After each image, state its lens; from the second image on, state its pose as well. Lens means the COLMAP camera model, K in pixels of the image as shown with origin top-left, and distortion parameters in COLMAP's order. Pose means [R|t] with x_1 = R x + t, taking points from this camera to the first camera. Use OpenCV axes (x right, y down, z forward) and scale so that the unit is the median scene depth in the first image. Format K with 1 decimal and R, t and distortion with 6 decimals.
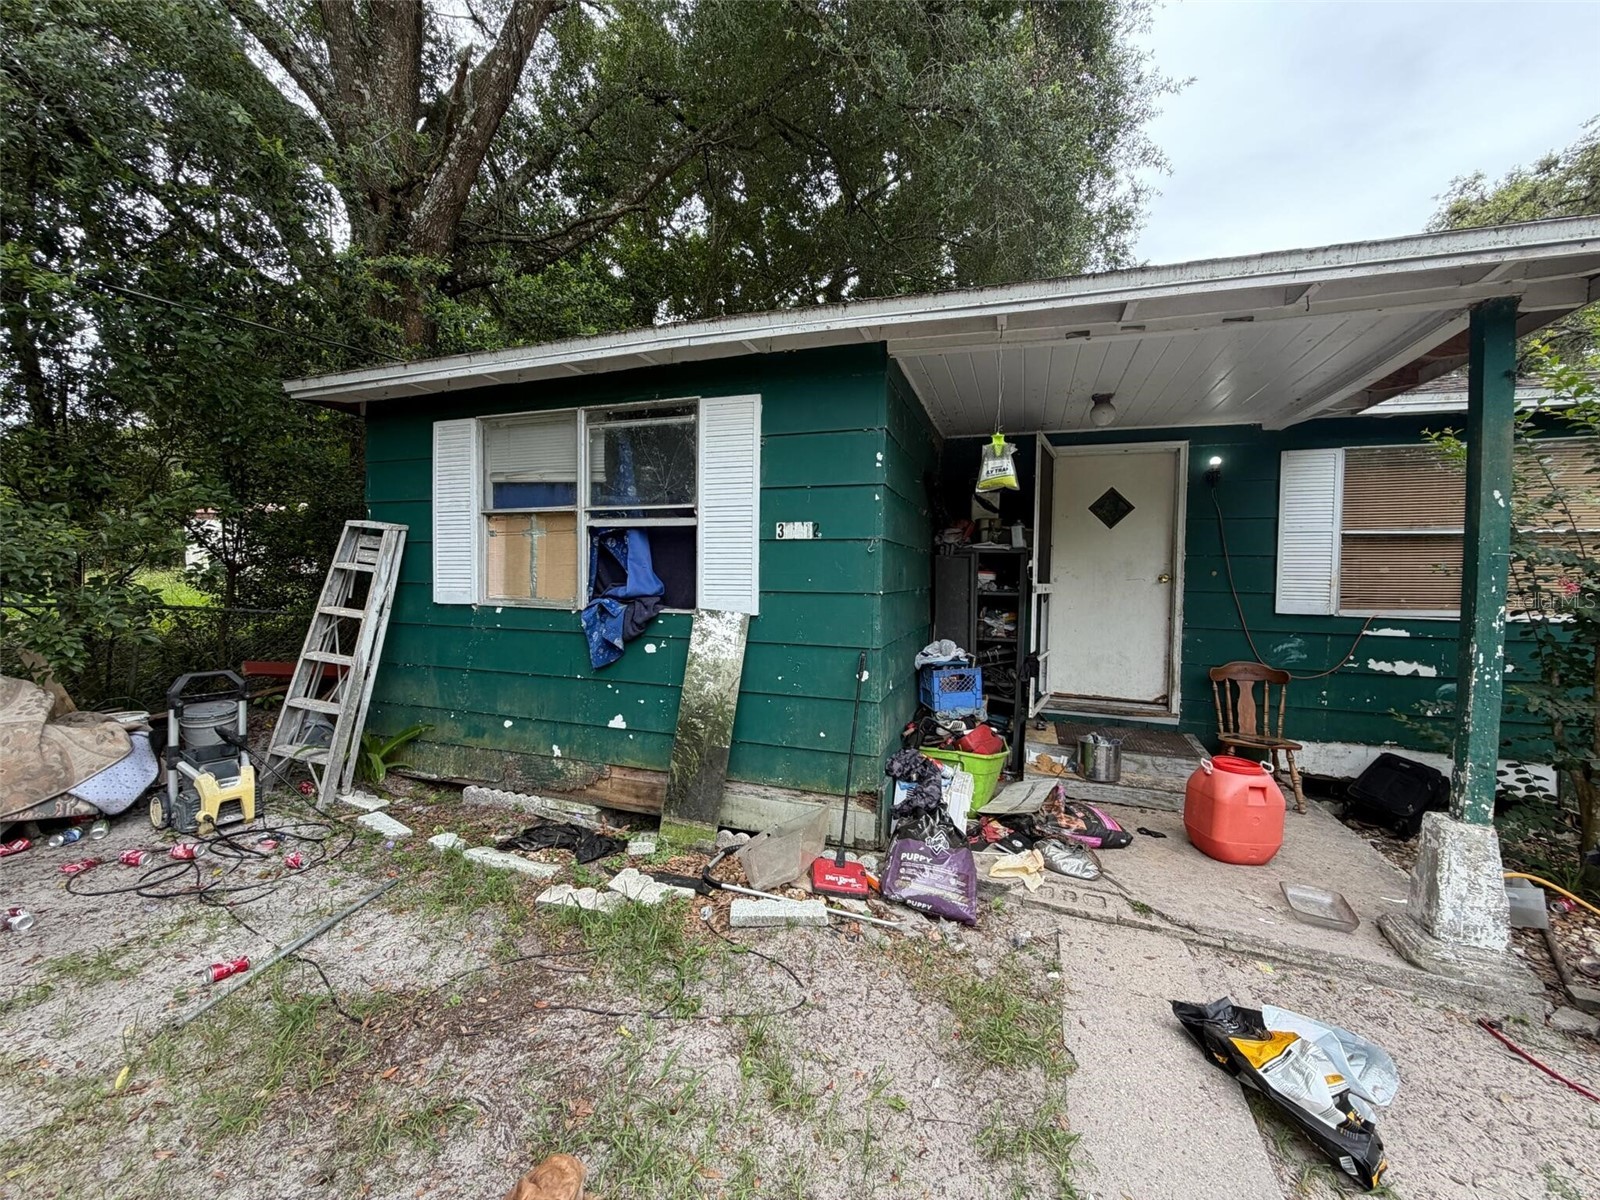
lens RADIAL K [[650.7, 0, 800.0], [0, 650.7, 600.0], [0, 0, 1]] dist [0.030387, -0.000022]
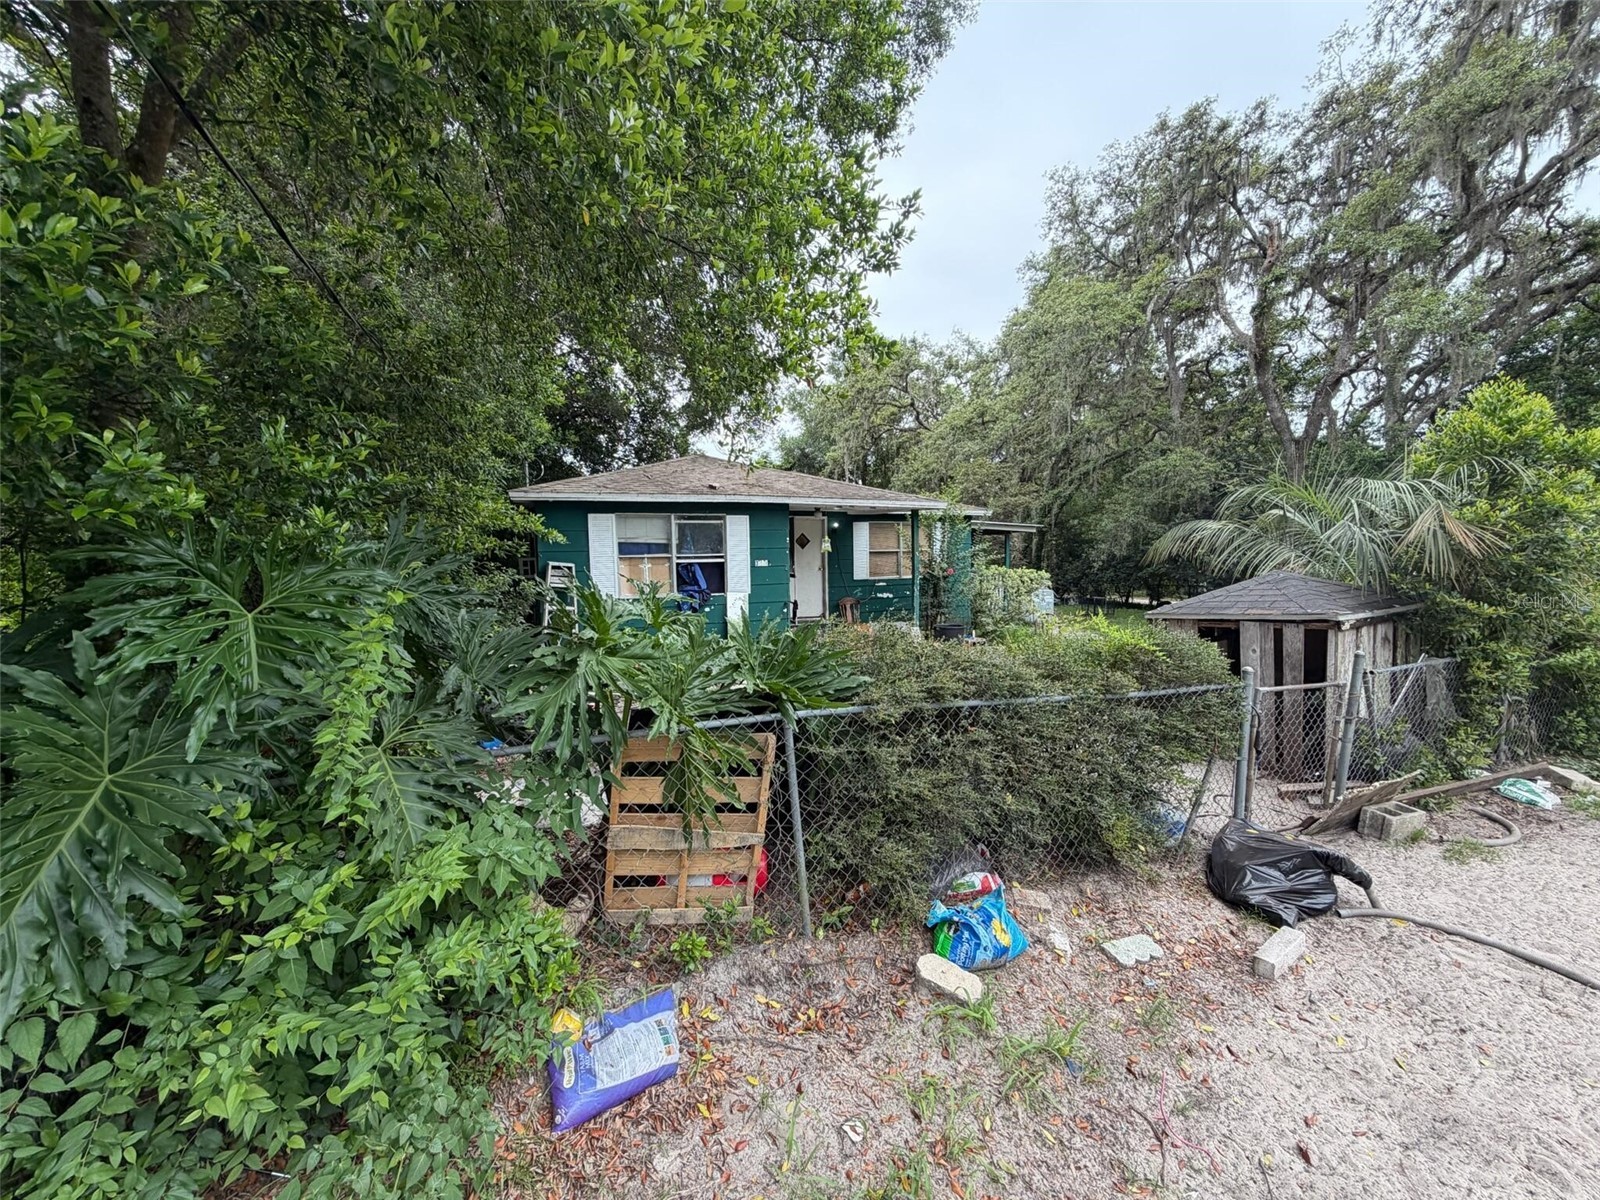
lens RADIAL K [[650.7, 0, 800.0], [0, 650.7, 600.0], [0, 0, 1]] dist [0.030387, -0.000022]
pose [[0.740859, -0.081045, 0.666753, -1.588881], [0.043147, 0.996386, 0.073170, -0.129033], [-0.670273, -0.025441, 0.741678, -1.103128]]
